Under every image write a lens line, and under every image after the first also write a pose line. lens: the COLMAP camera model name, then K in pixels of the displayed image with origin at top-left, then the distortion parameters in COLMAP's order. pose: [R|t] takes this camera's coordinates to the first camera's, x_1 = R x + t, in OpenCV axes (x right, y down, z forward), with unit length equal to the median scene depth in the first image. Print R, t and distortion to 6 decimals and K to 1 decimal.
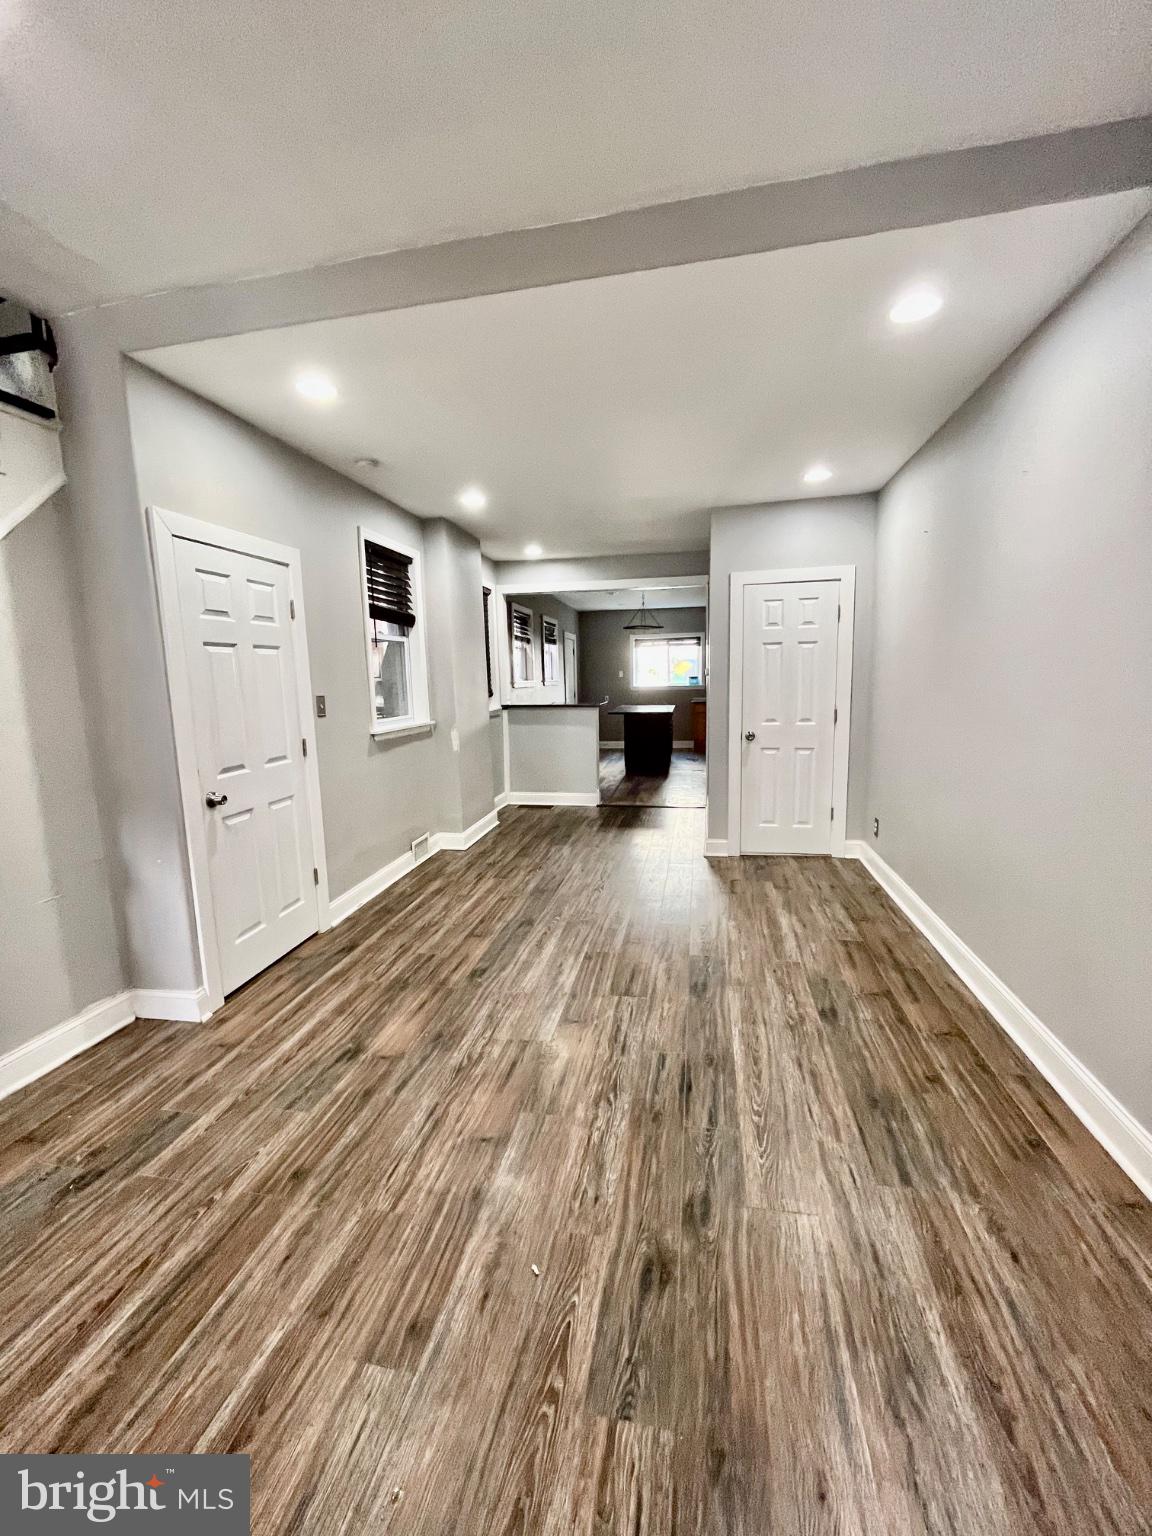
lens RADIAL K [[621.2, 0, 570.6], [0, 621.2, 771.1], [0, 0, 1]] dist [-0.001753, -0.000847]
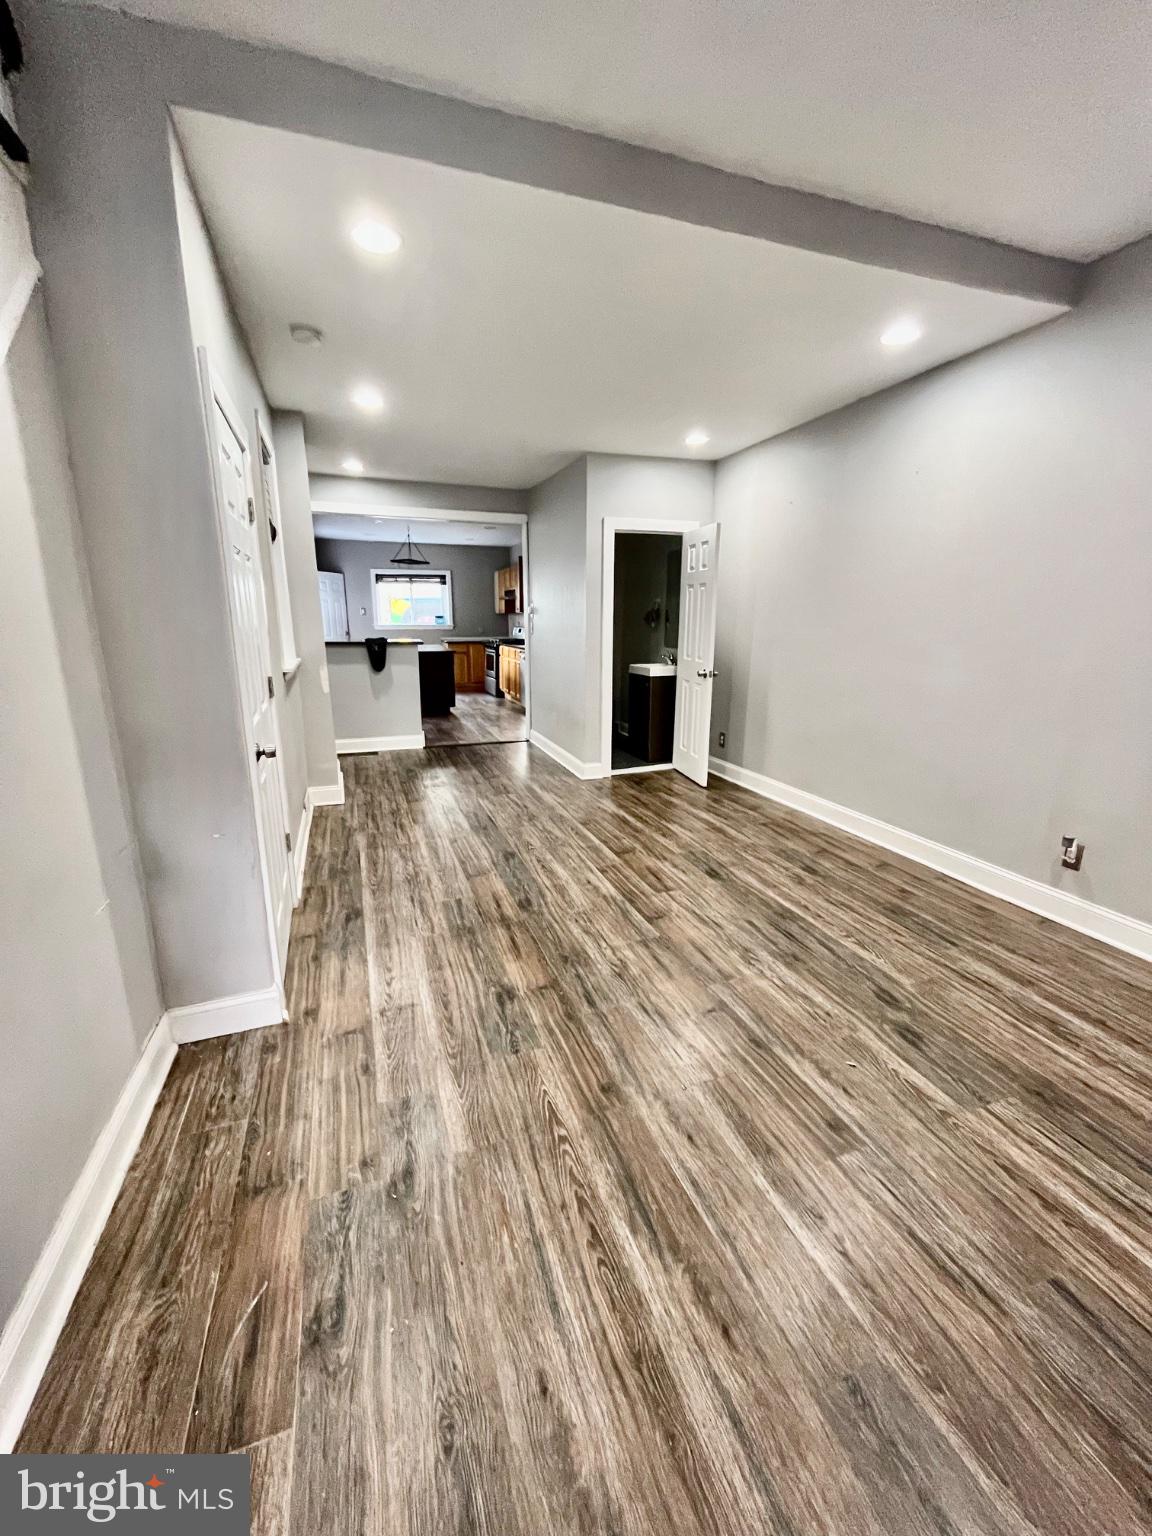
lens RADIAL K [[621.2, 0, 571.5], [0, 621.2, 771.4], [0, 0, 1]] dist [-0.001753, -0.000847]
pose [[0.855414, -0.100217, 0.508157, -0.692094], [0.054629, 0.993087, 0.103893, 0.011830], [-0.515056, -0.061111, 0.854975, 0.129489]]
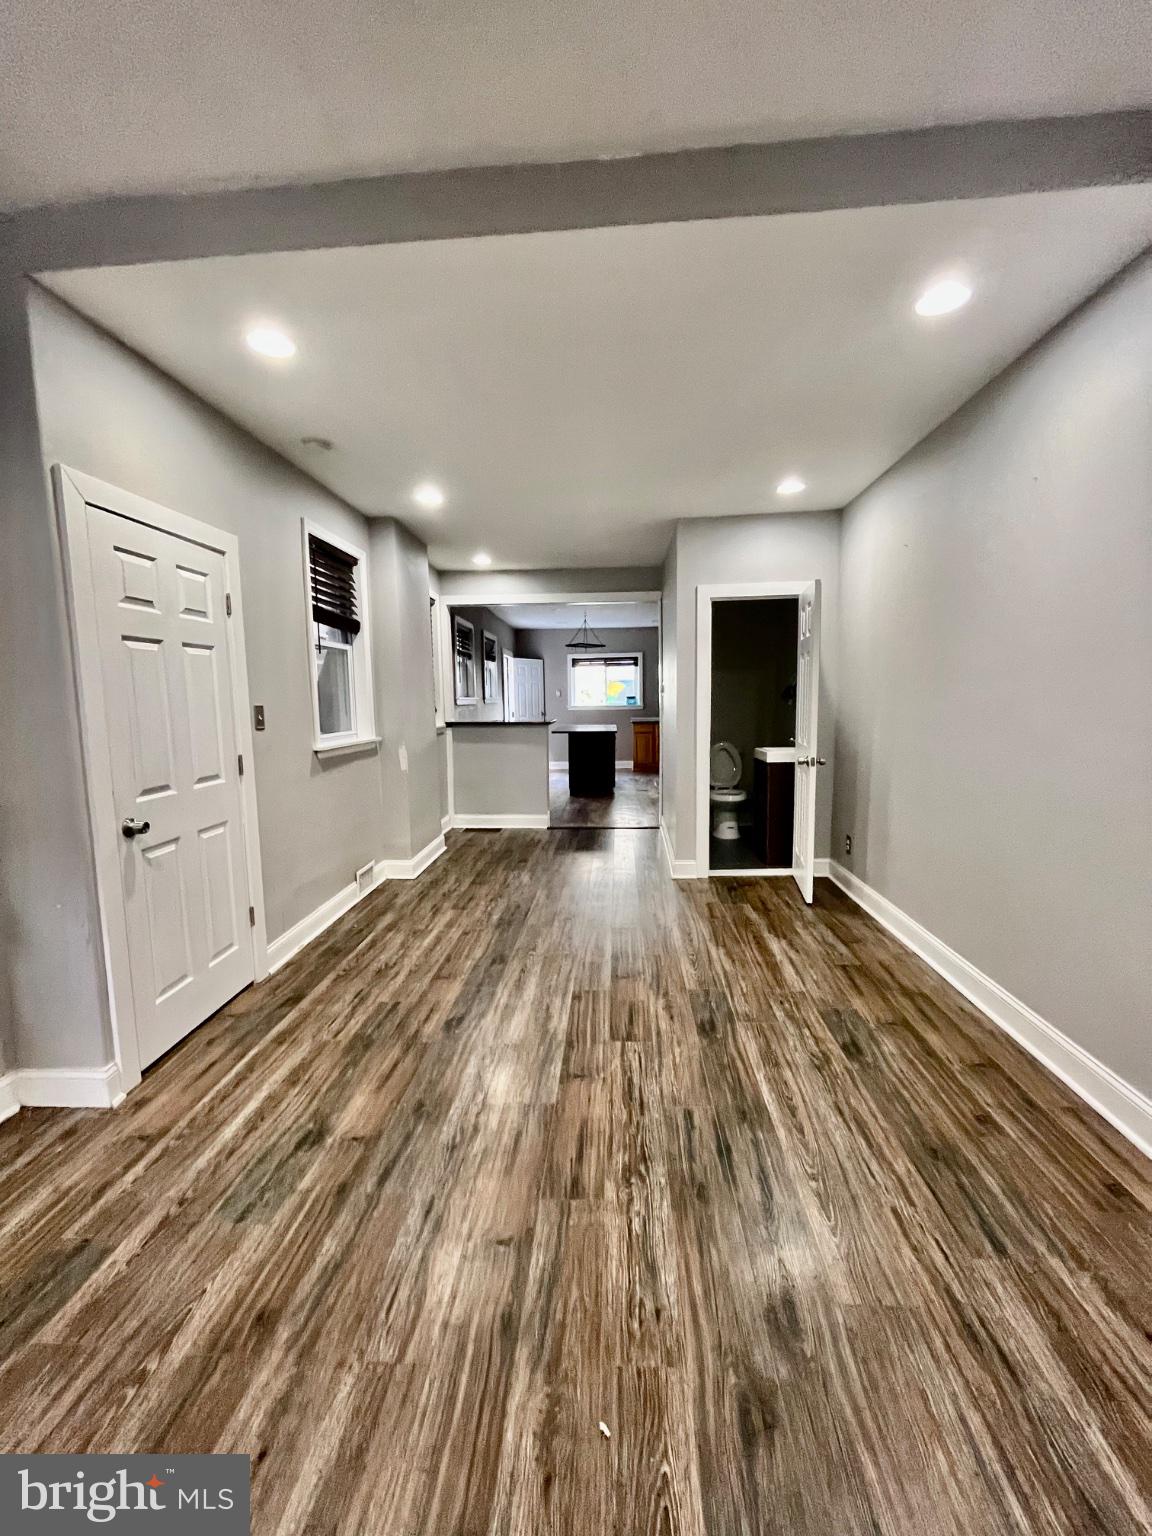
lens RADIAL K [[621.2, 0, 571.0], [0, 621.2, 770.7], [0, 0, 1]] dist [-0.001753, -0.000847]
pose [[0.991948, -0.005281, 0.126533, -0.113703], [0.009883, 0.999311, -0.035768, 0.006487], [-0.126257, 0.036731, 0.991317, 0.124932]]
